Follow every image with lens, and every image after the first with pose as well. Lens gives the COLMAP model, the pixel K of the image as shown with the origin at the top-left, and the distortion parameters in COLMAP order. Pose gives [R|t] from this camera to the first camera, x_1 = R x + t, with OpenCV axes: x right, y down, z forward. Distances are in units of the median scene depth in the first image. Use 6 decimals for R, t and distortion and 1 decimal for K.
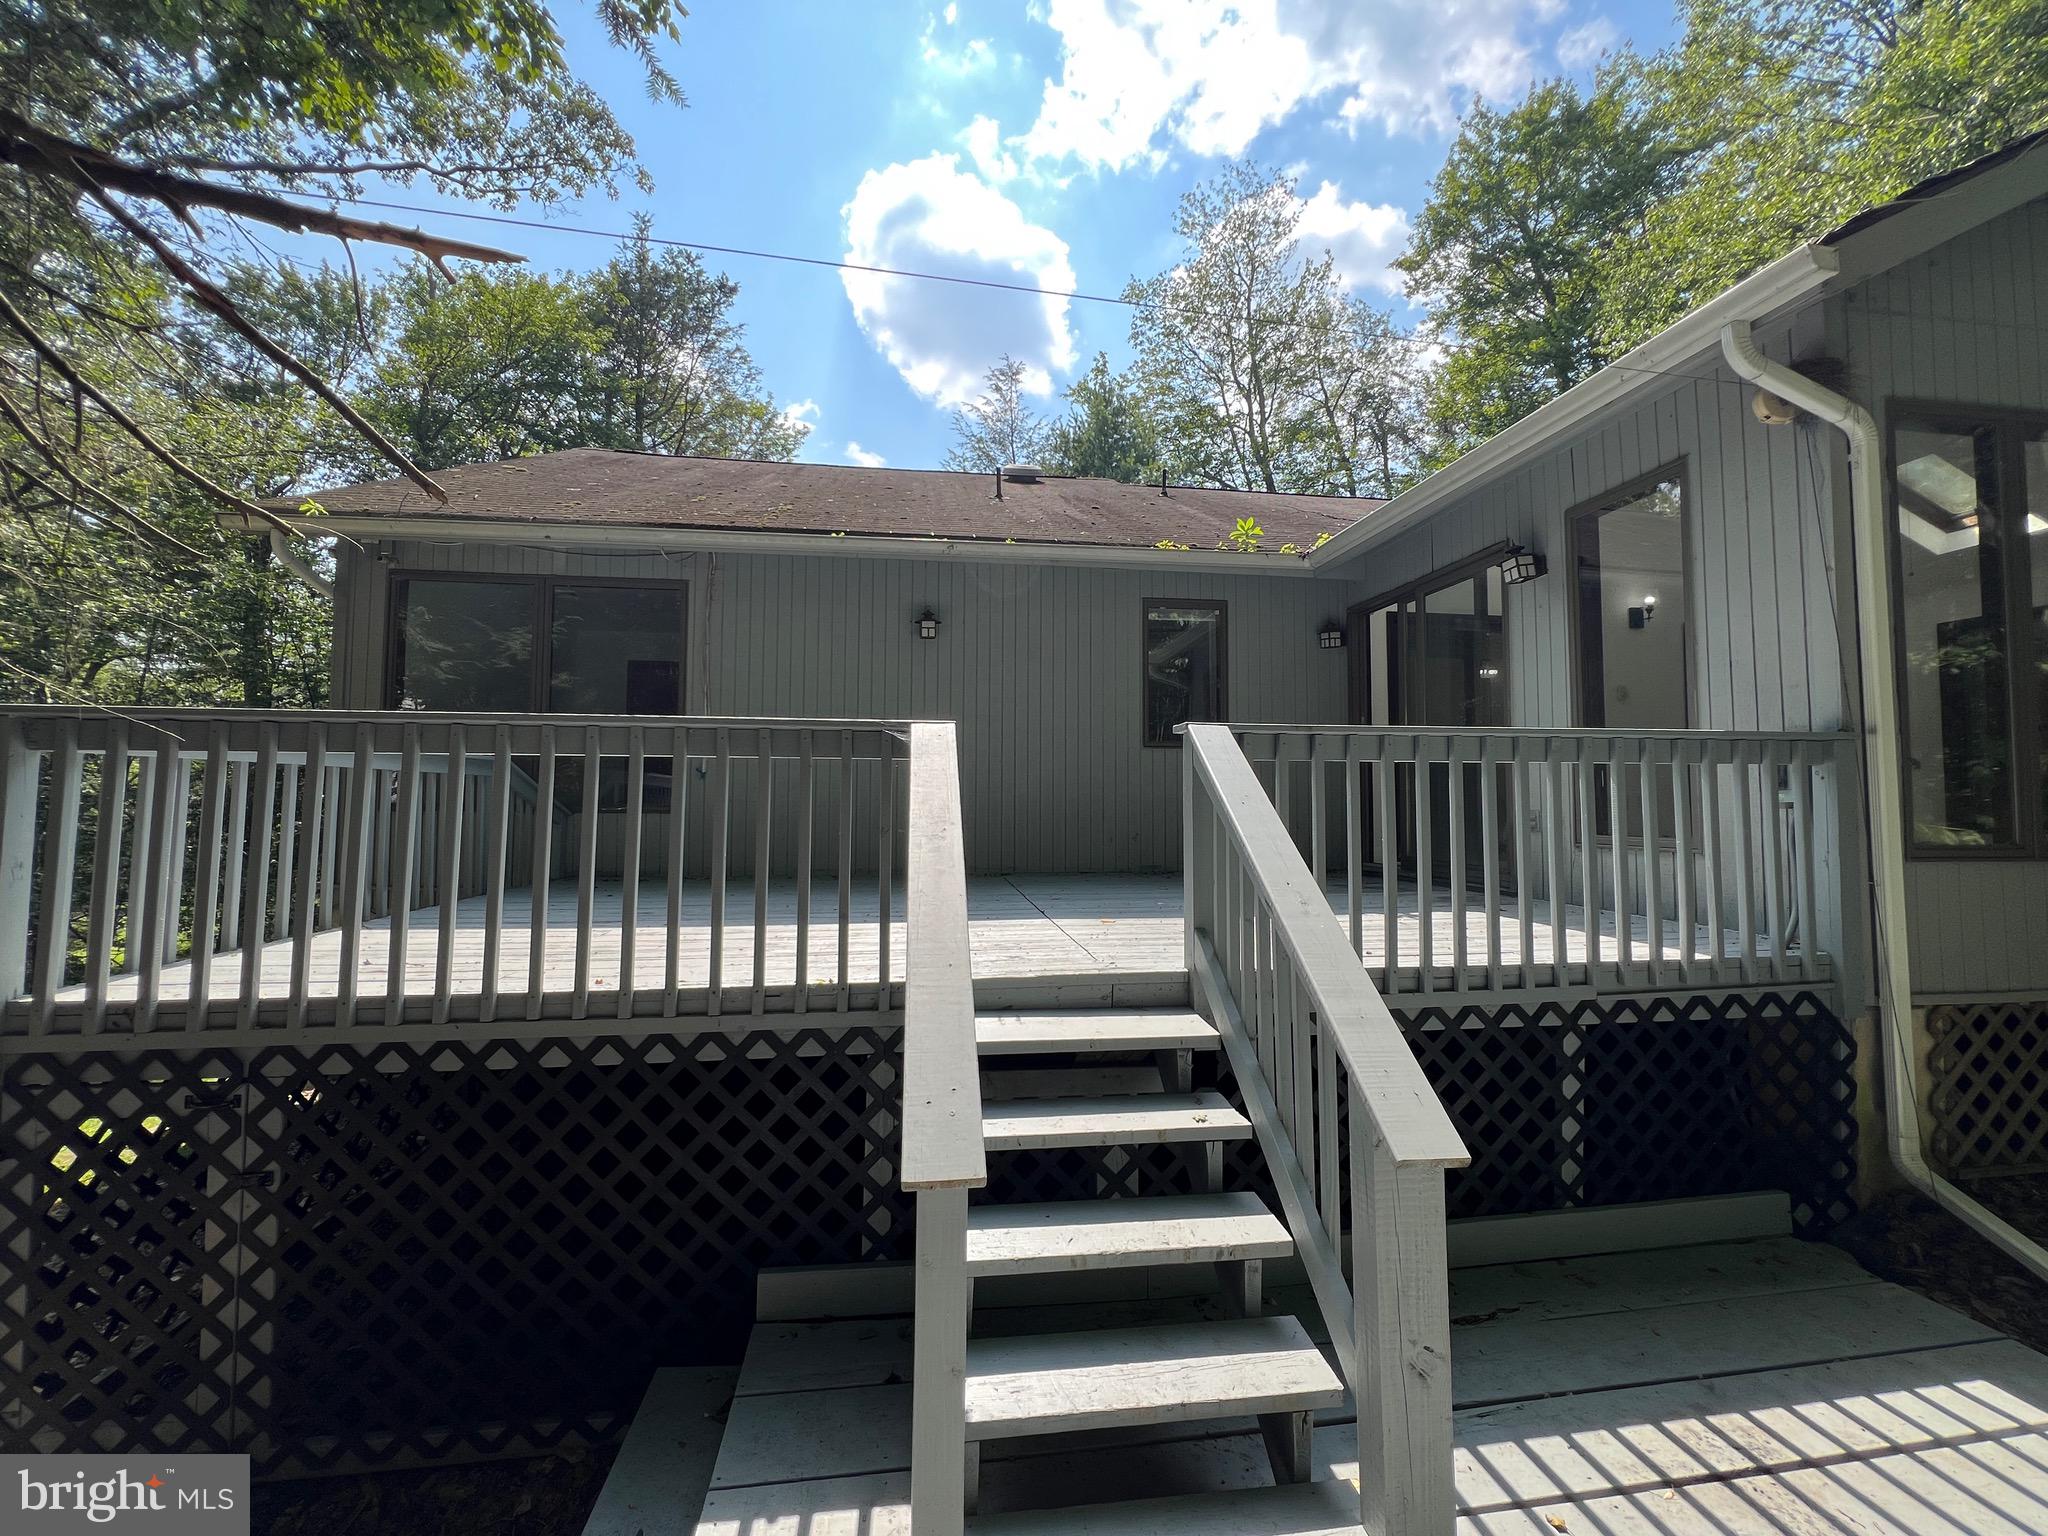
lens RADIAL K [[815.6, 0, 1021.7], [0, 815.6, 765.0], [0, 0, 1]] dist [-0.002234, -0.000467]
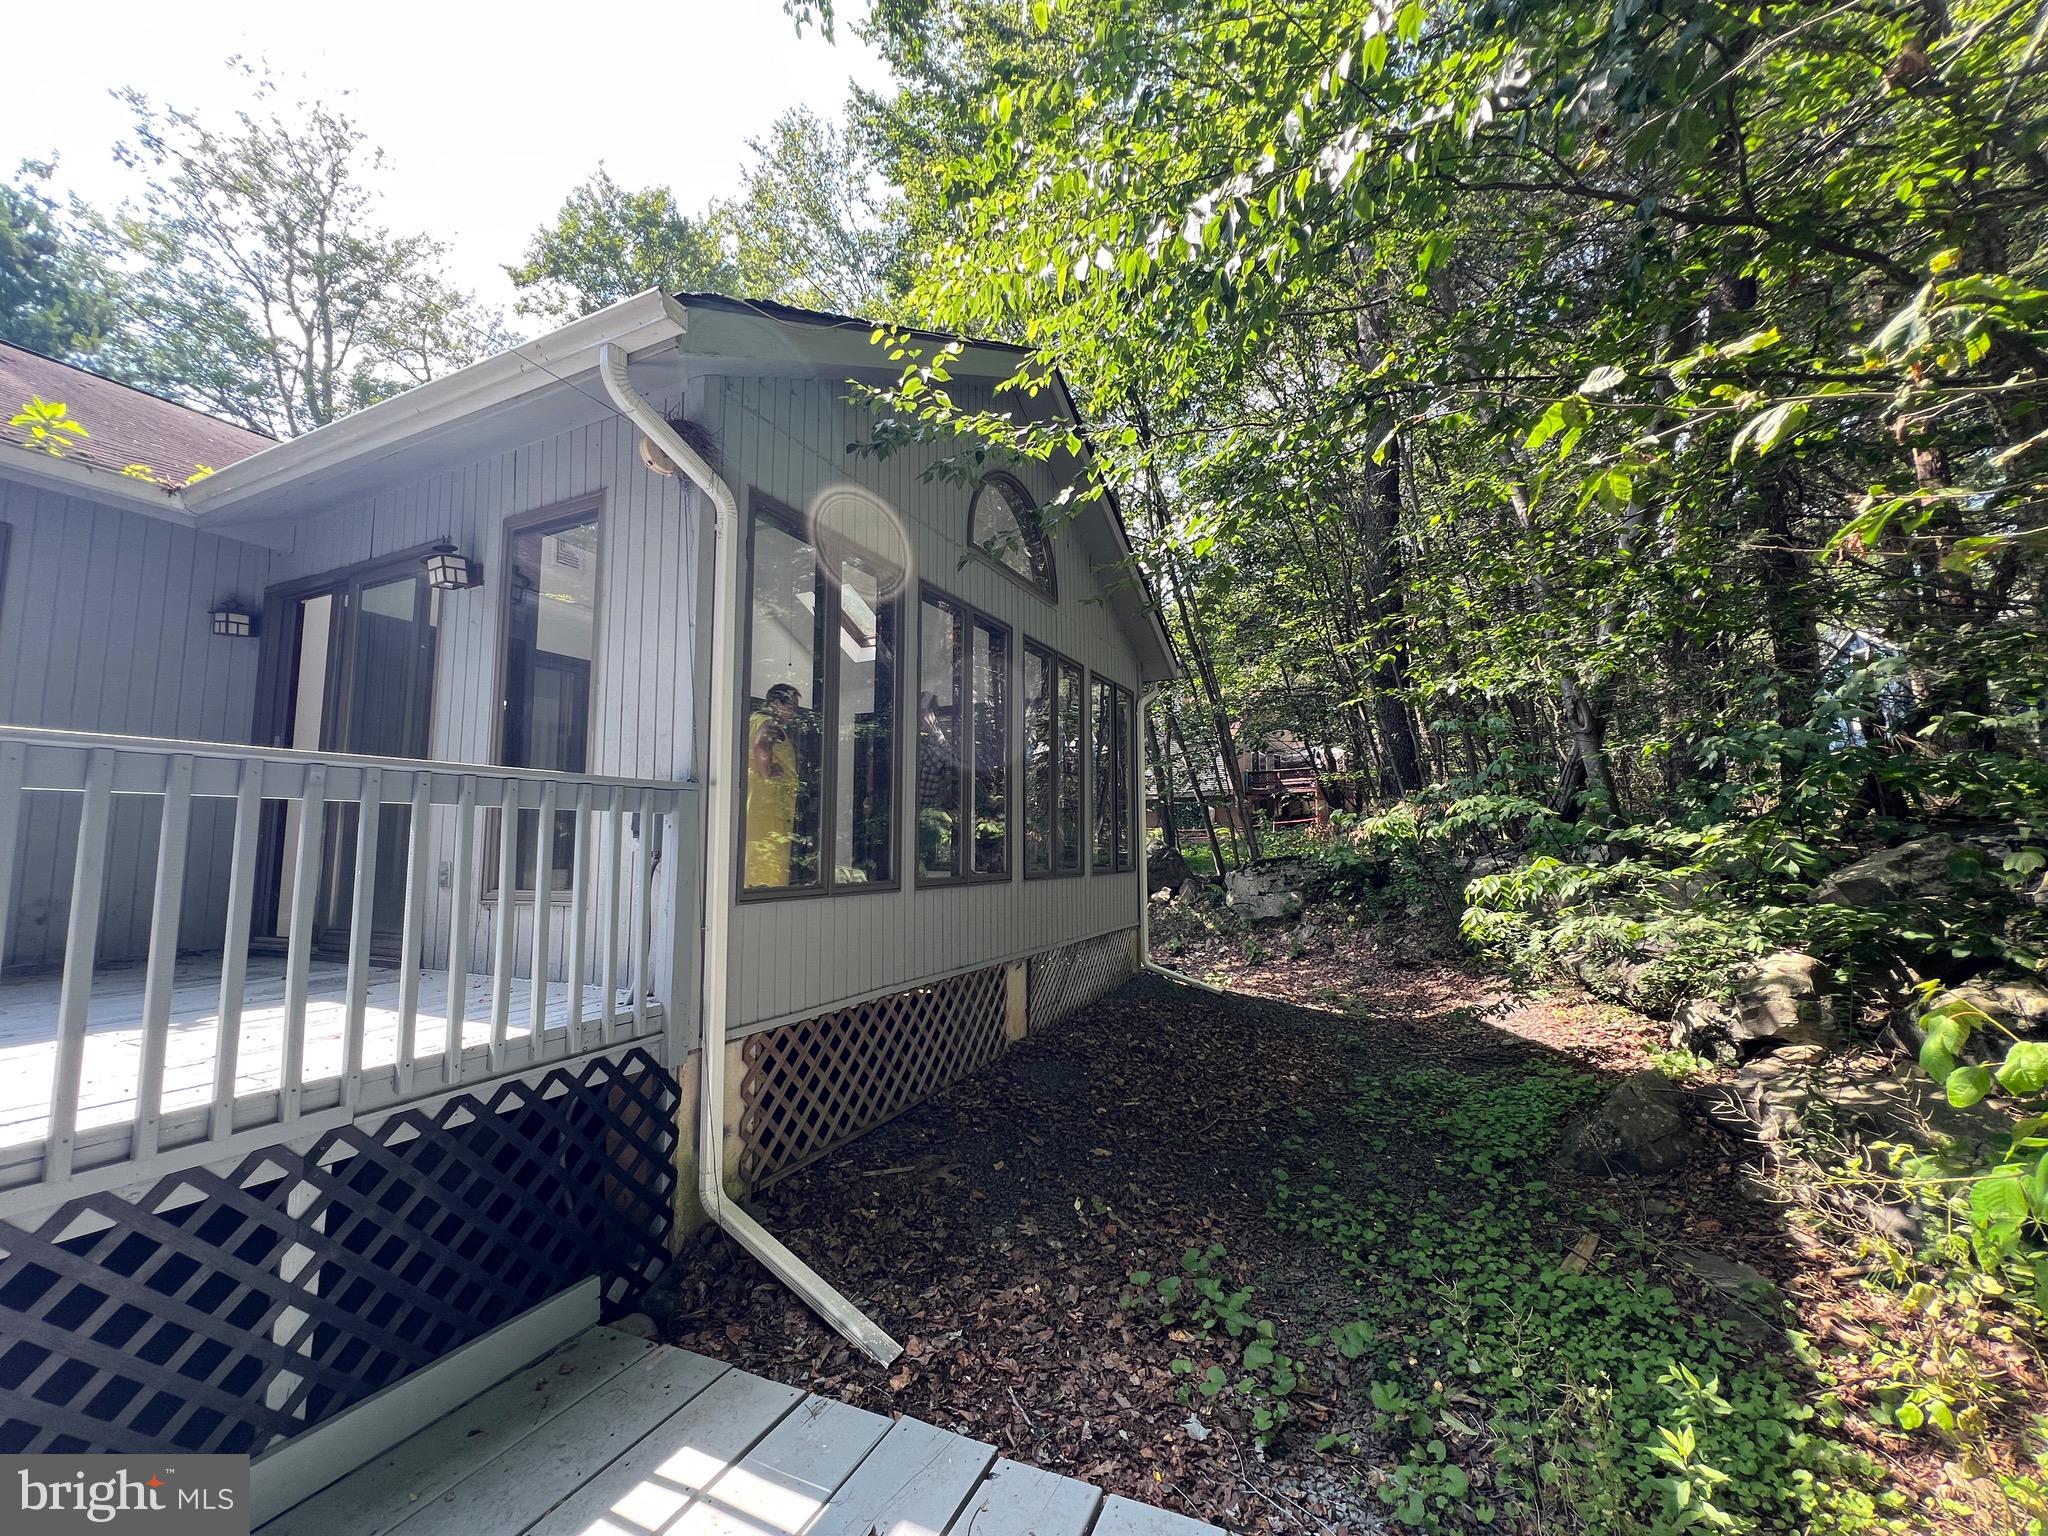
lens RADIAL K [[815.6, 0, 1022.6], [0, 815.6, 766.8], [0, 0, 1]] dist [-0.002234, -0.000467]
pose [[0.543843, 0.077048, 0.835642, 0.369104], [-0.030780, 0.996938, -0.071888, 0.000522], [-0.838622, 0.013375, 0.544549, 0.080089]]
